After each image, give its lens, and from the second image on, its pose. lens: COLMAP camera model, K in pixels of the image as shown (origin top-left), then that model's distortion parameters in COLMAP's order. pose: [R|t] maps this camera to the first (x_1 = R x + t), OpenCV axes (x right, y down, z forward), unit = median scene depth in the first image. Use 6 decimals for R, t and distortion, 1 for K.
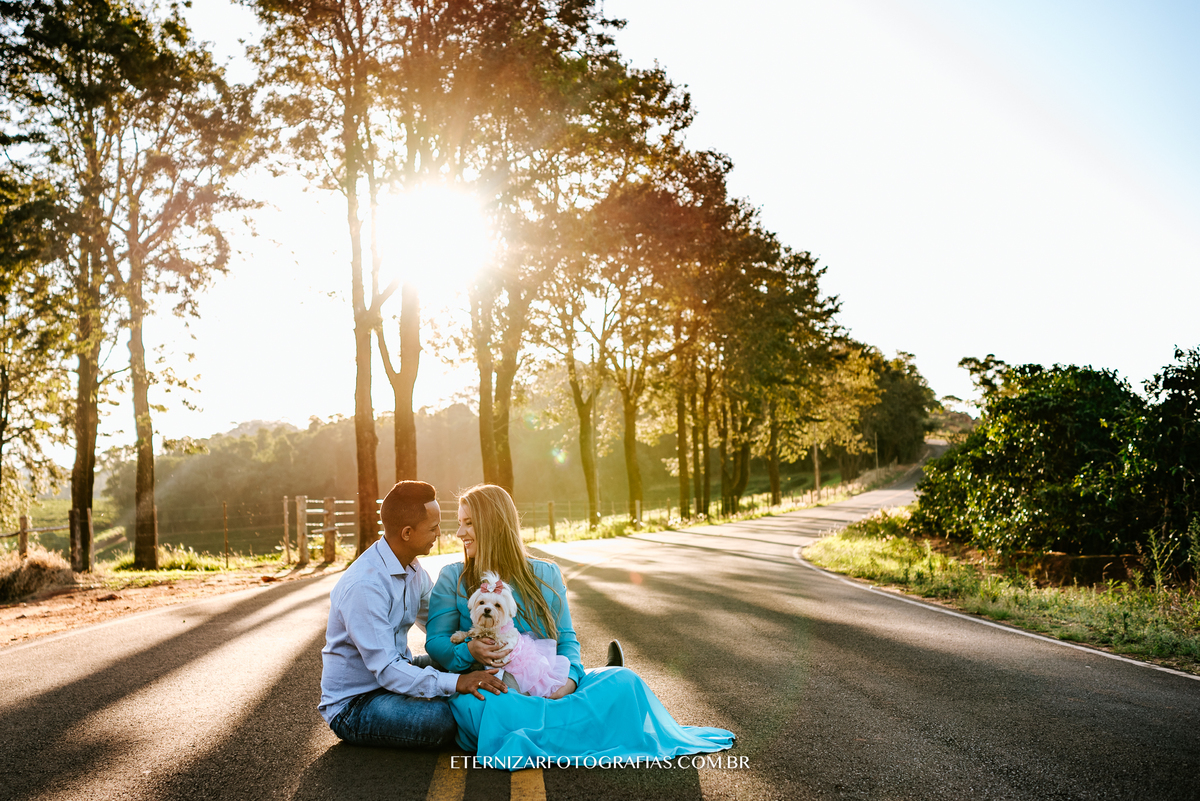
lens RADIAL K [[1268.2, 0, 534.3], [0, 1268.2, 400.7], [0, 0, 1]] dist [0.007937, 0.102317]
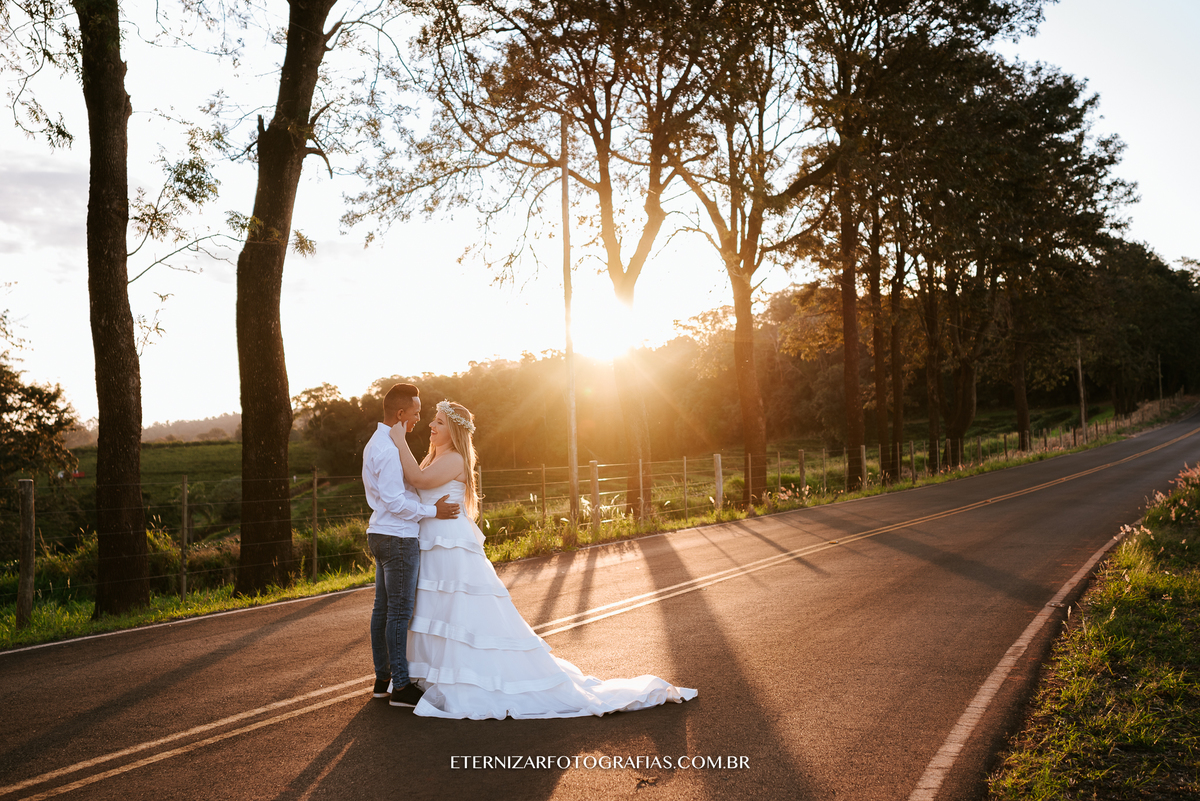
lens RADIAL K [[1297.8, 0, 586.1], [0, 1297.8, 397.9], [0, 0, 1]] dist [0.004238, 0.010798]
pose [[0.988984, -0.011456, -0.147582, 0.027683], [0.018400, 0.998782, 0.045772, 0.007658], [0.146877, -0.047984, 0.987990, 0.120577]]
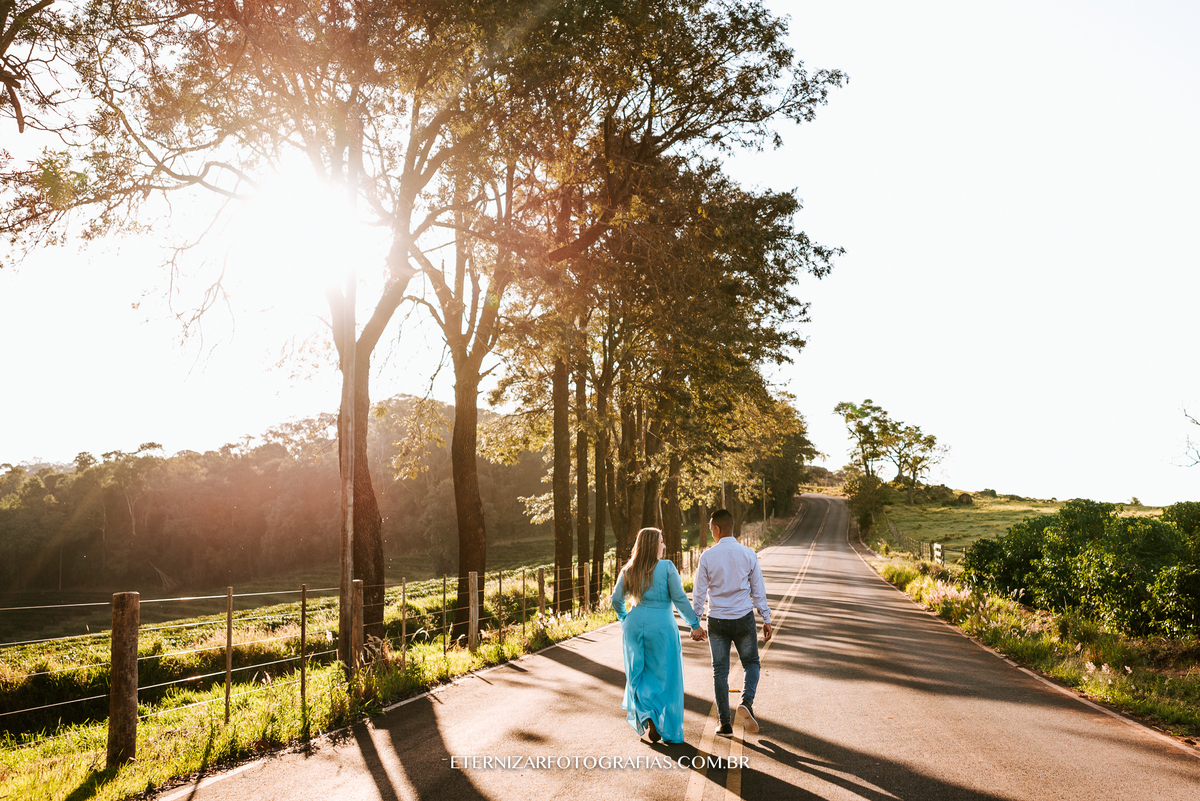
lens RADIAL K [[1326.2, 0, 694.7], [0, 1326.2, 367.1], [0, 0, 1]] dist [0.024736, 0.030397]
pose [[0.971329, 0.036650, 0.234896, 0.012139], [-0.021742, 0.997600, -0.065744, 0.009947], [-0.236742, 0.058752, 0.969795, 0.144265]]
